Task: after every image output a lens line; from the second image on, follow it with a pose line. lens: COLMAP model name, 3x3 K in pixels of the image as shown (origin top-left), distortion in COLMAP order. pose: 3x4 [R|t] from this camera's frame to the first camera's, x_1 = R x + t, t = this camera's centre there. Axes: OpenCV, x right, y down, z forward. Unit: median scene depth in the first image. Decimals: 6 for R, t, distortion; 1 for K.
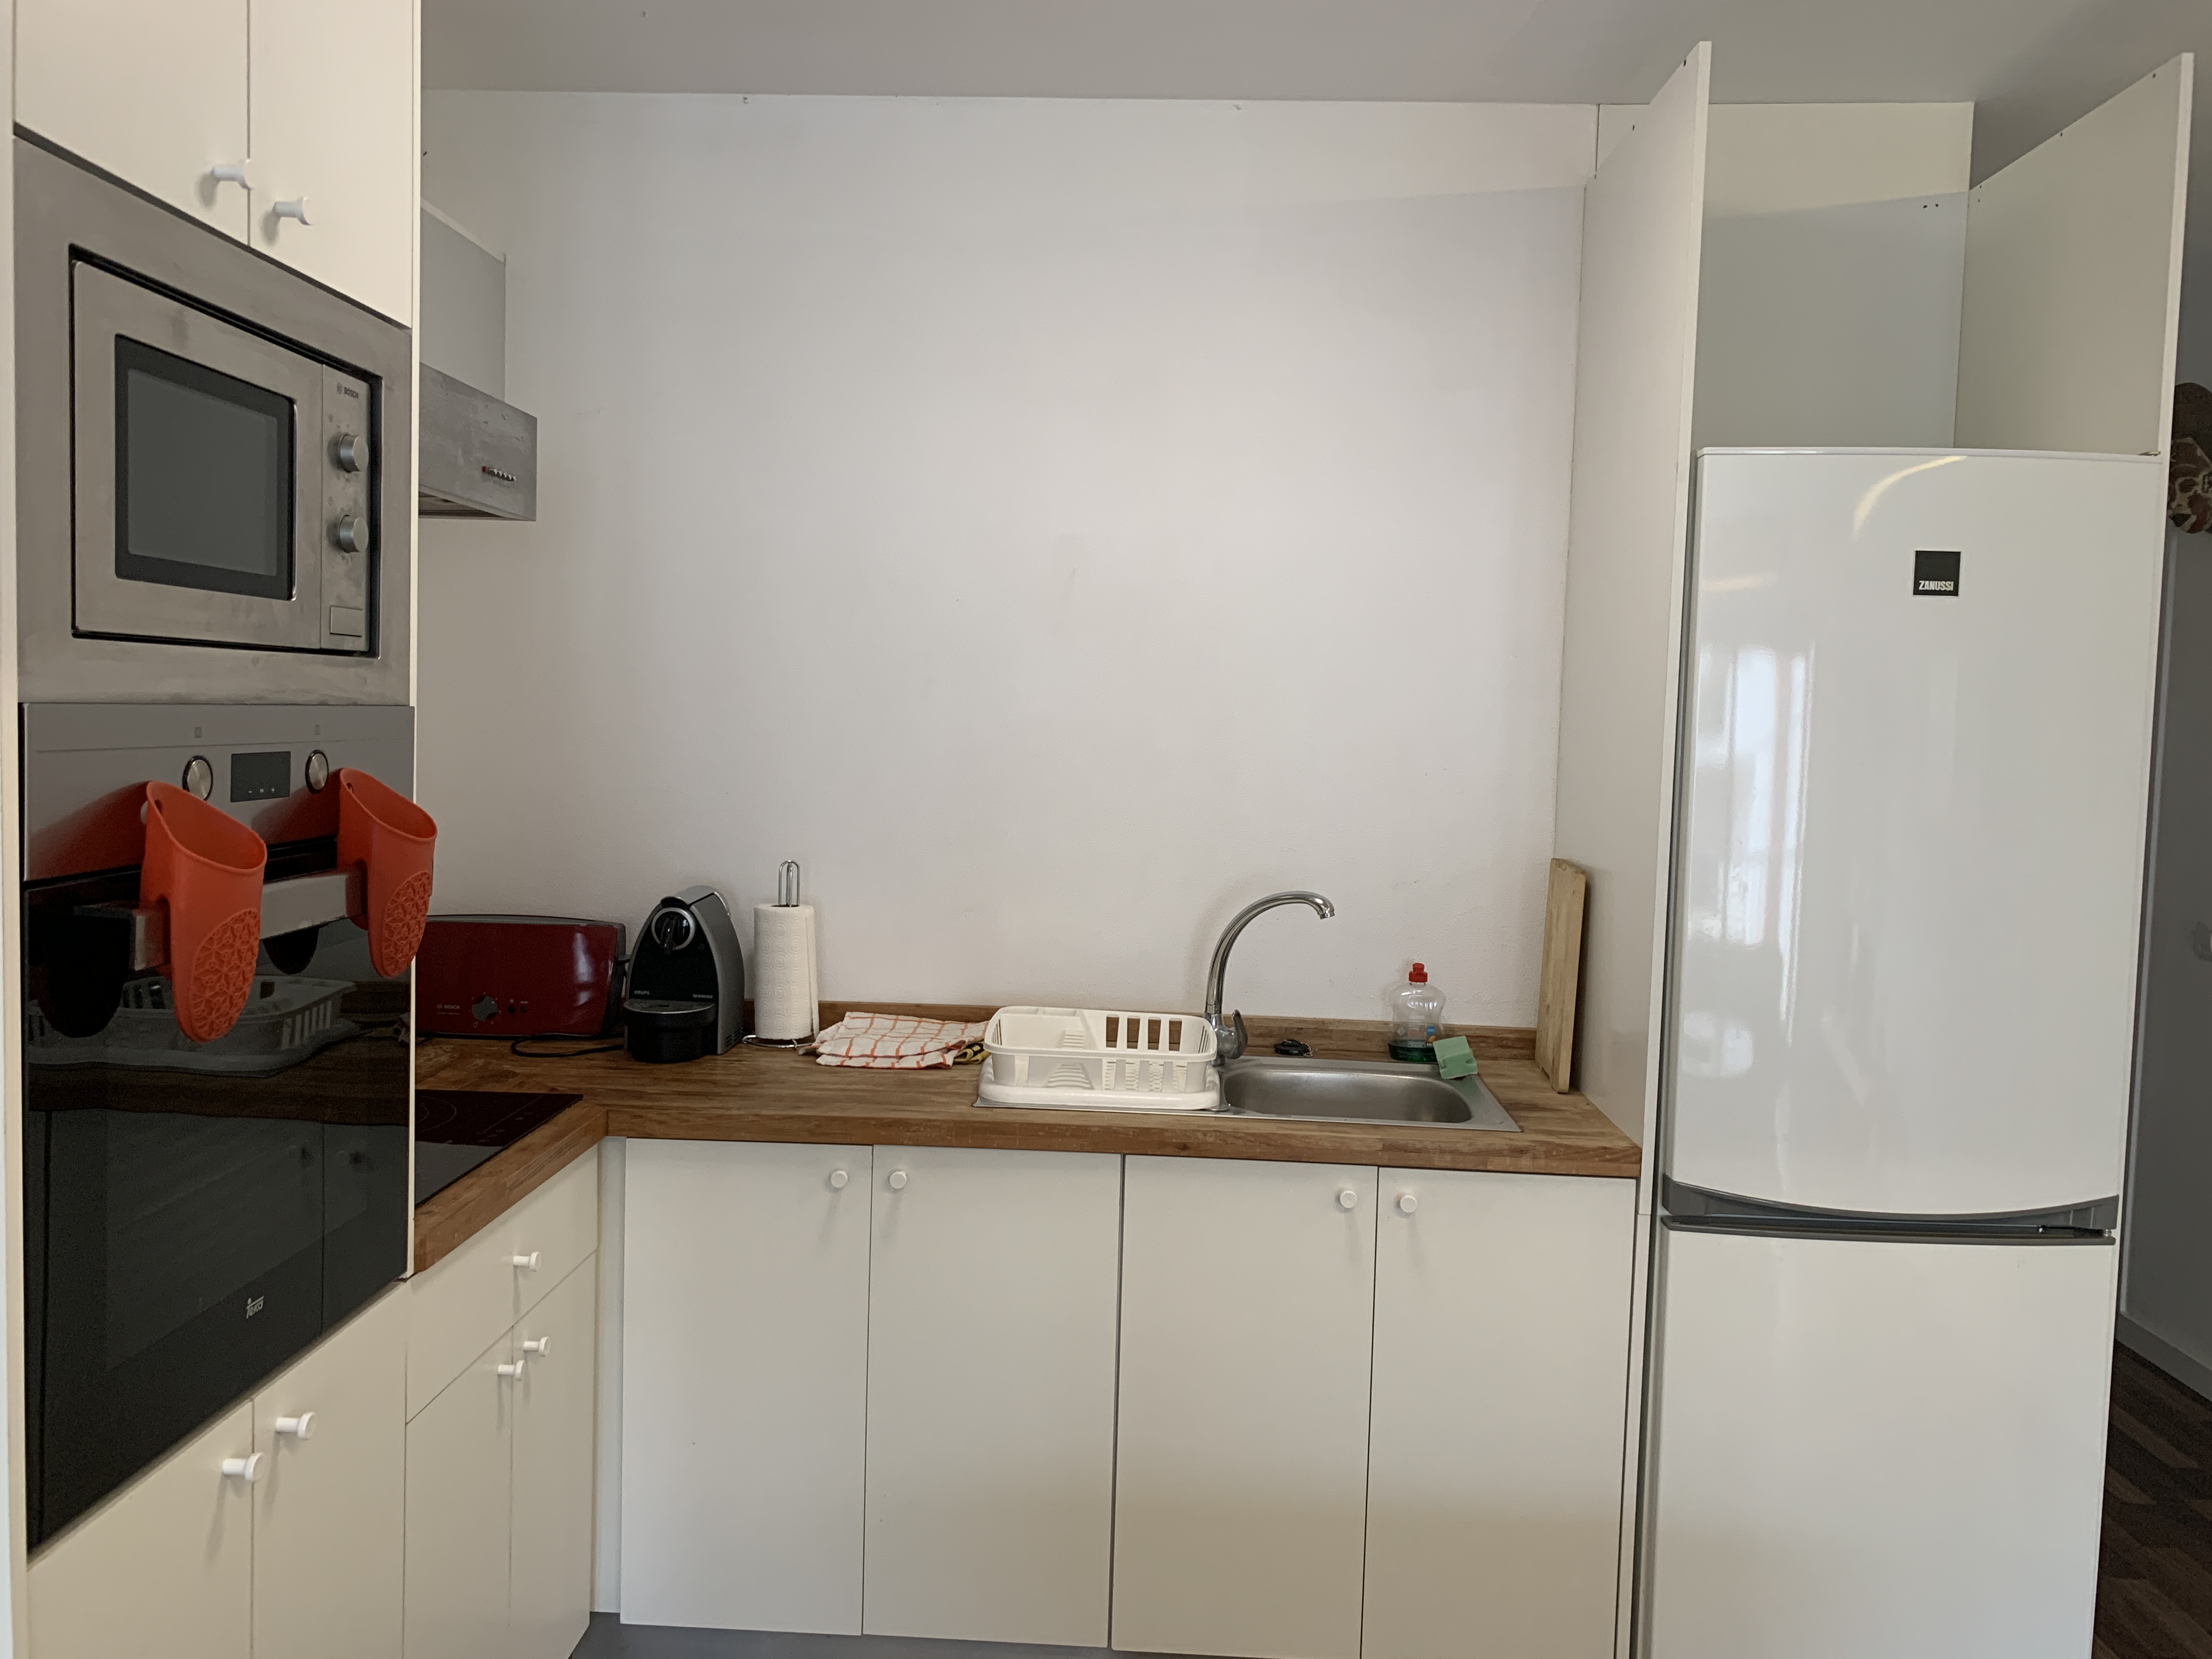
lens RADIAL K [[1681.8, 0, 1097.1], [0, 1681.8, 822.3], [0, 0, 1]] dist [0.056417, -0.105279]
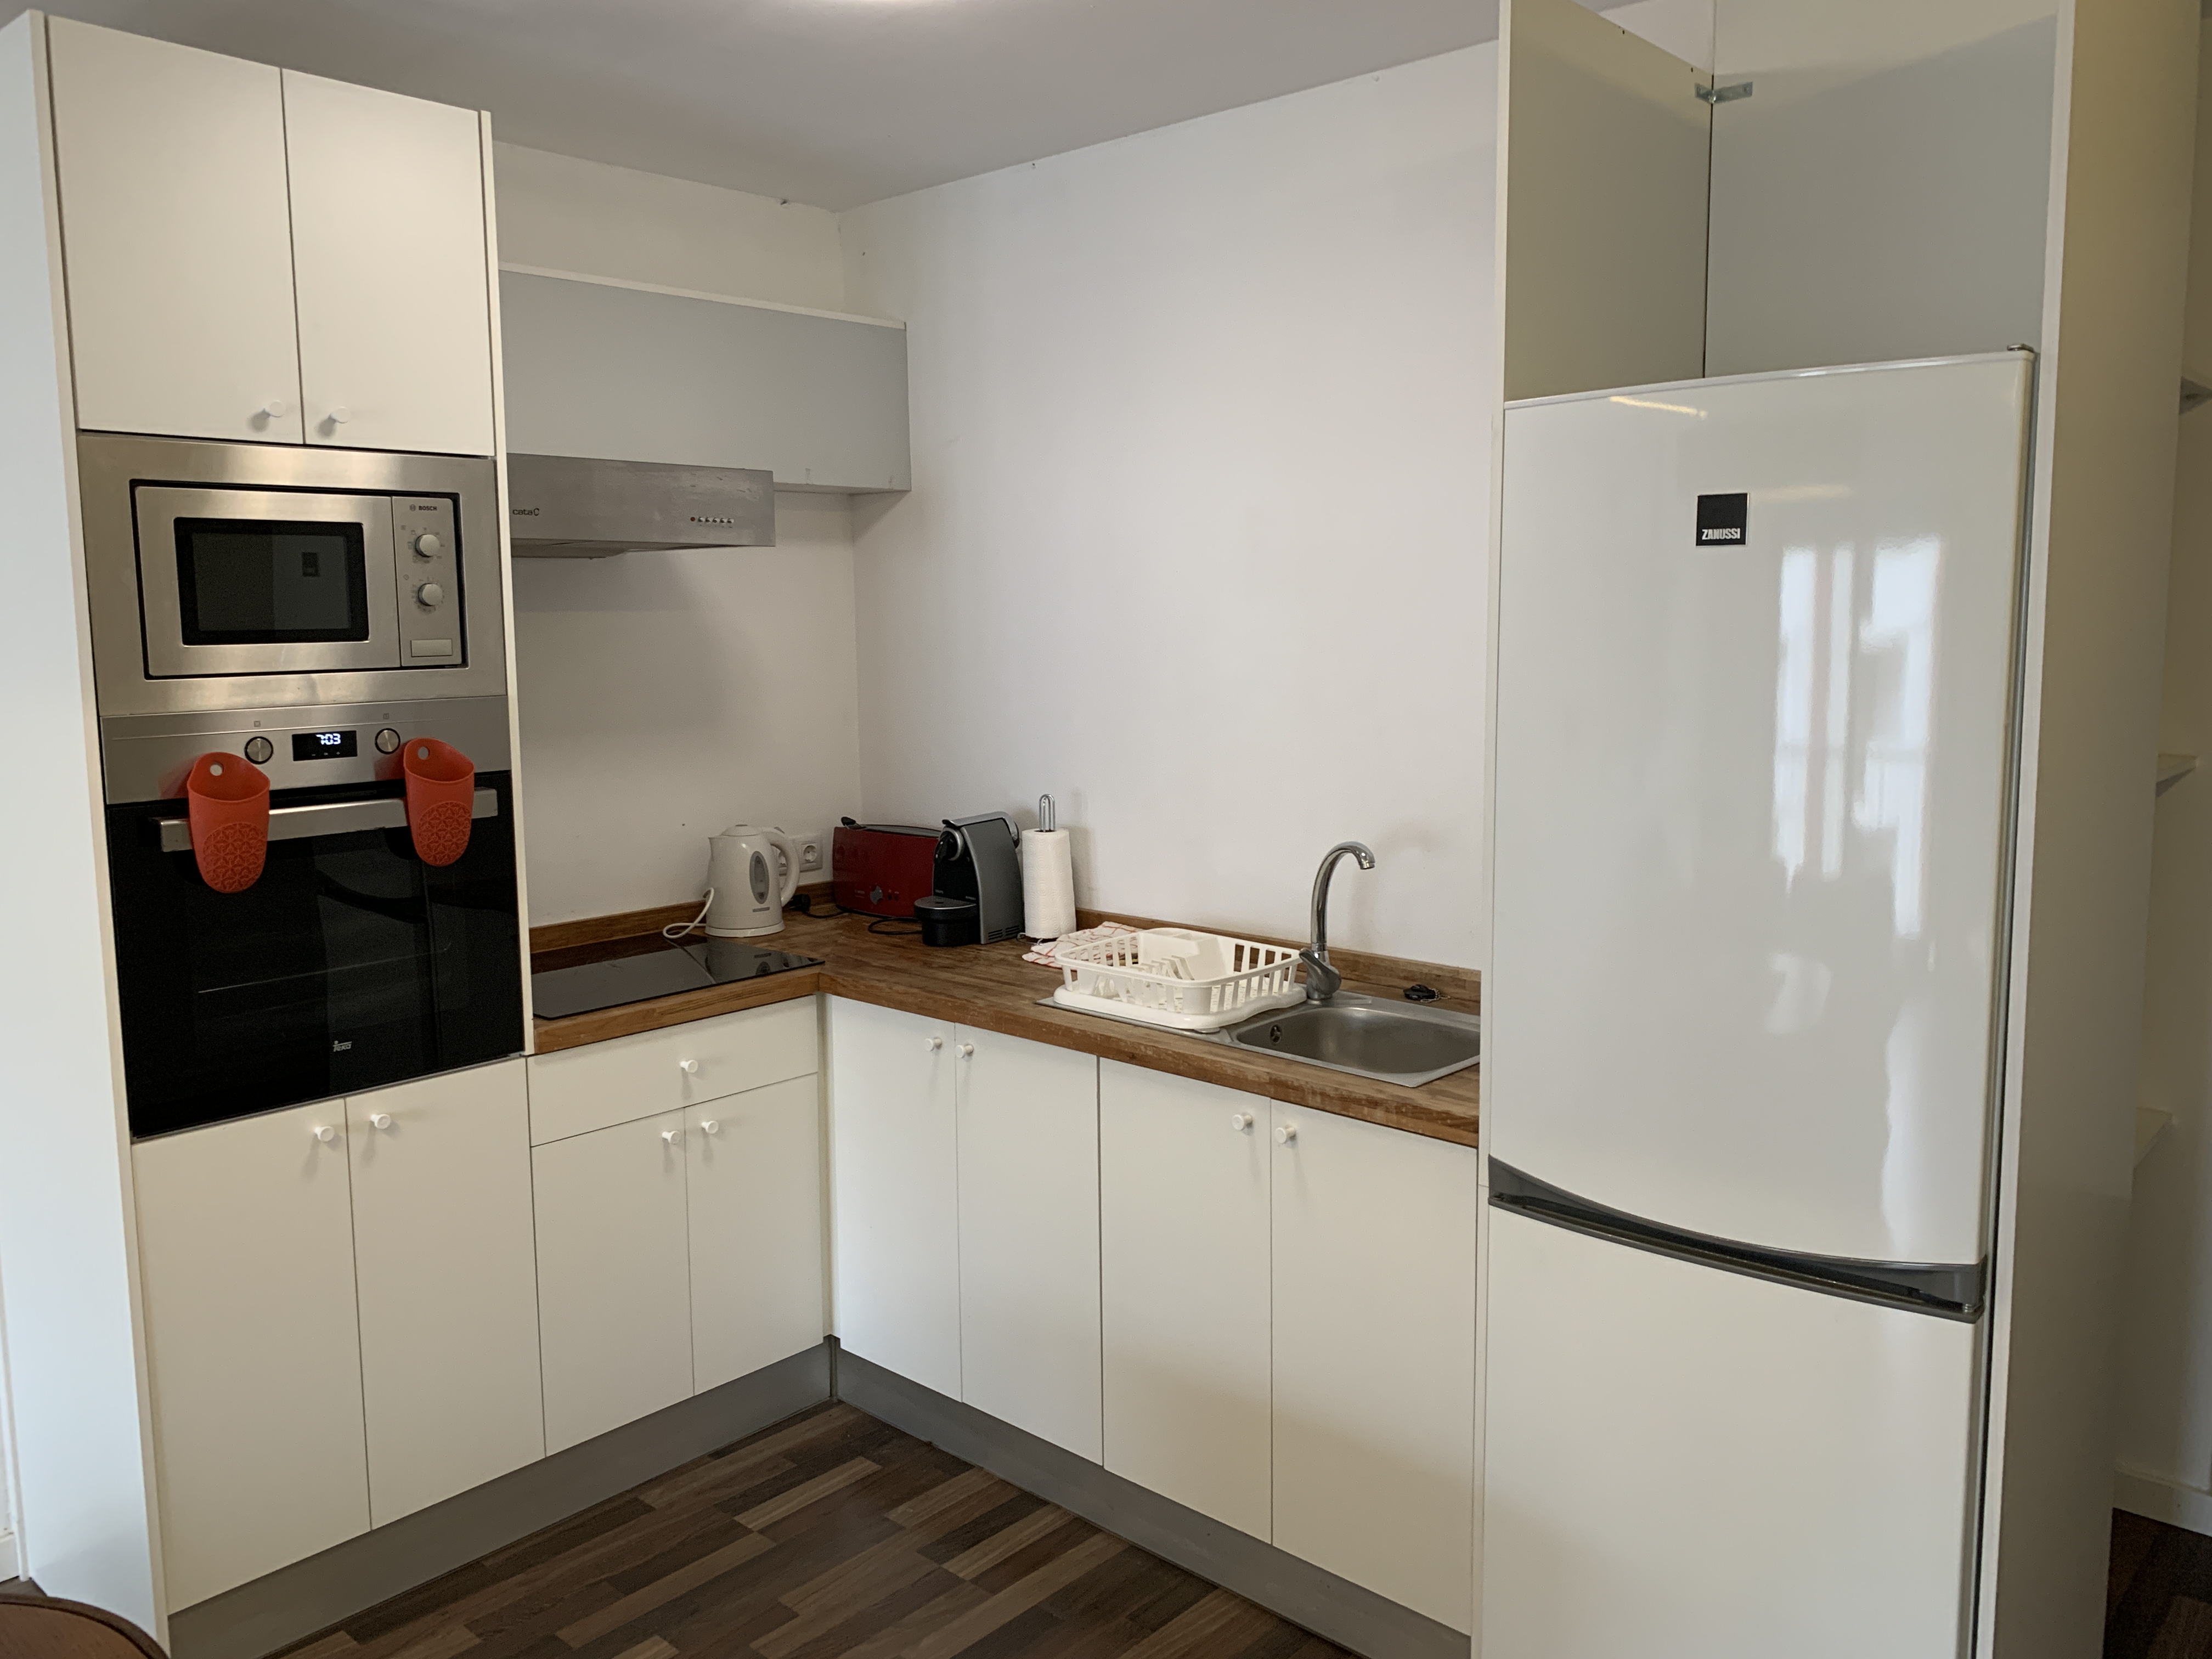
lens RADIAL K [[1681.8, 0, 1097.1], [0, 1681.8, 822.3], [0, 0, 1]] dist [0.056417, -0.105279]
pose [[0.765010, 0.045190, -0.642431, 0.778616], [-0.009050, 0.998191, 0.059439, -0.037403], [0.643955, -0.039658, 0.764035, 0.106724]]
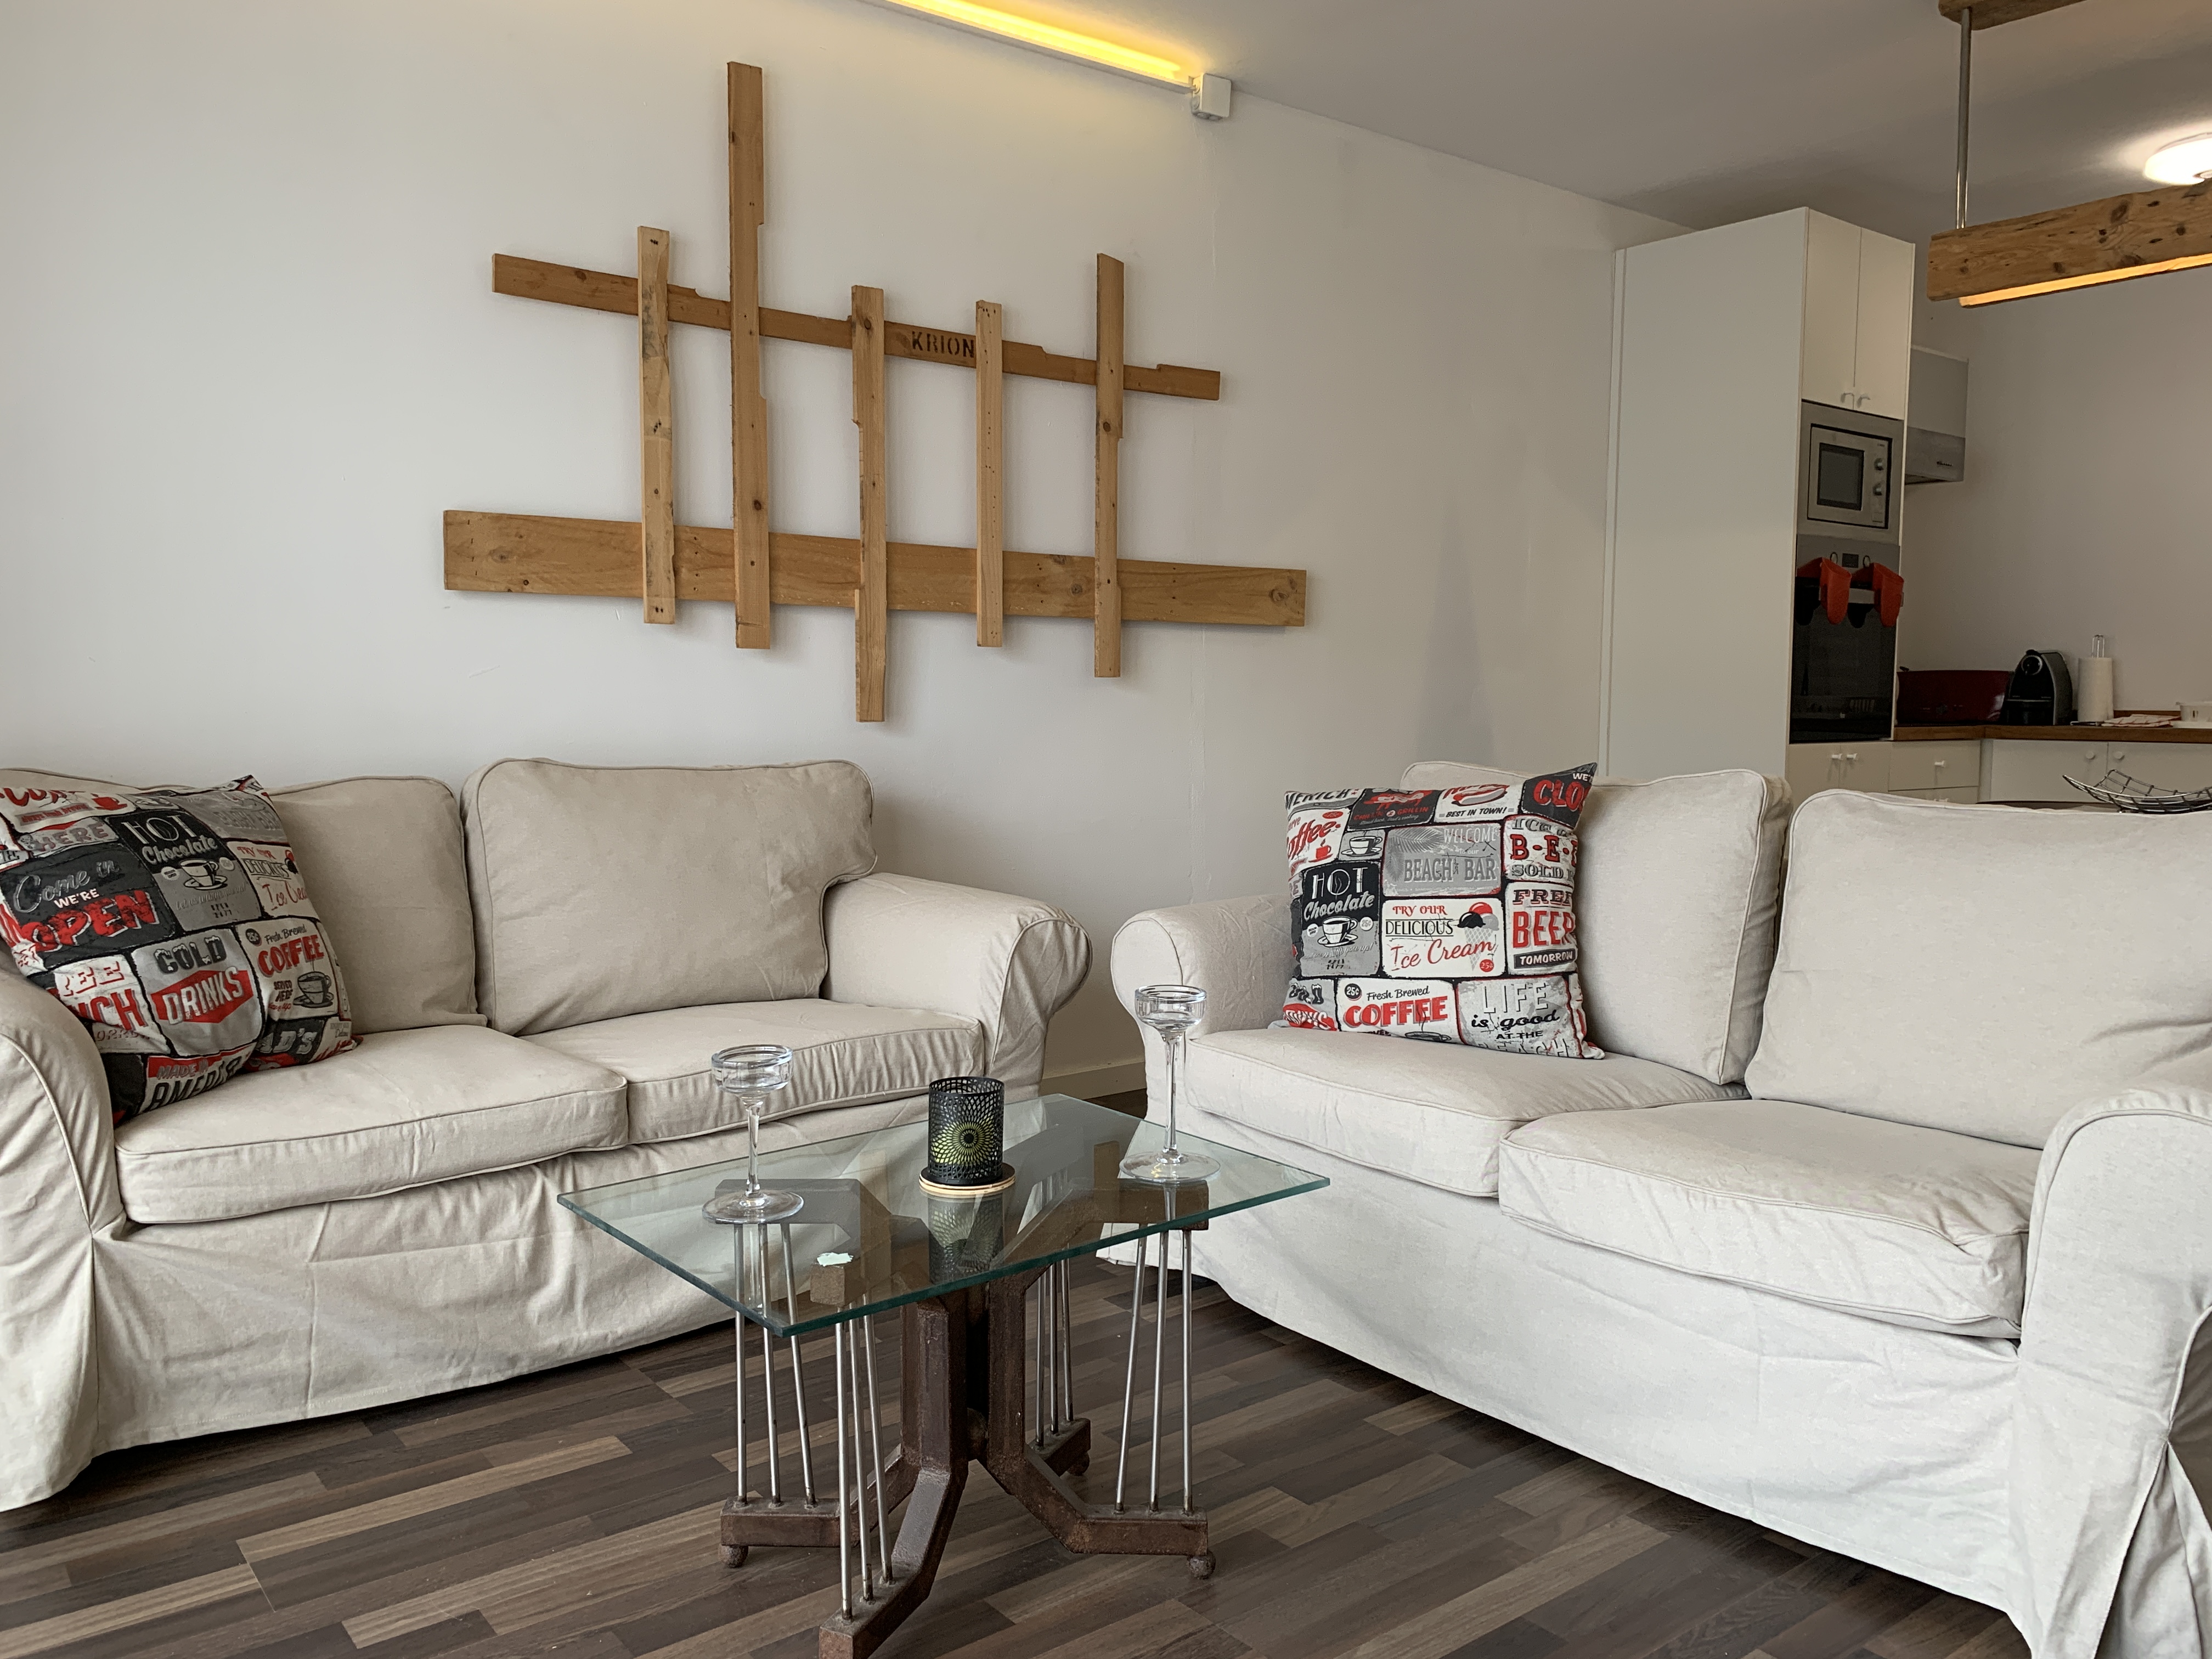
lens RADIAL K [[1635.8, 0, 1113.5], [0, 1635.8, 839.2], [0, 0, 1]] dist [0.023842, -0.027691]
pose [[0.645996, 0.035486, -0.762516, 0.701593], [-0.029473, 0.999334, 0.021538, 0.322636], [0.762772, 0.008560, 0.646611, -1.458824]]
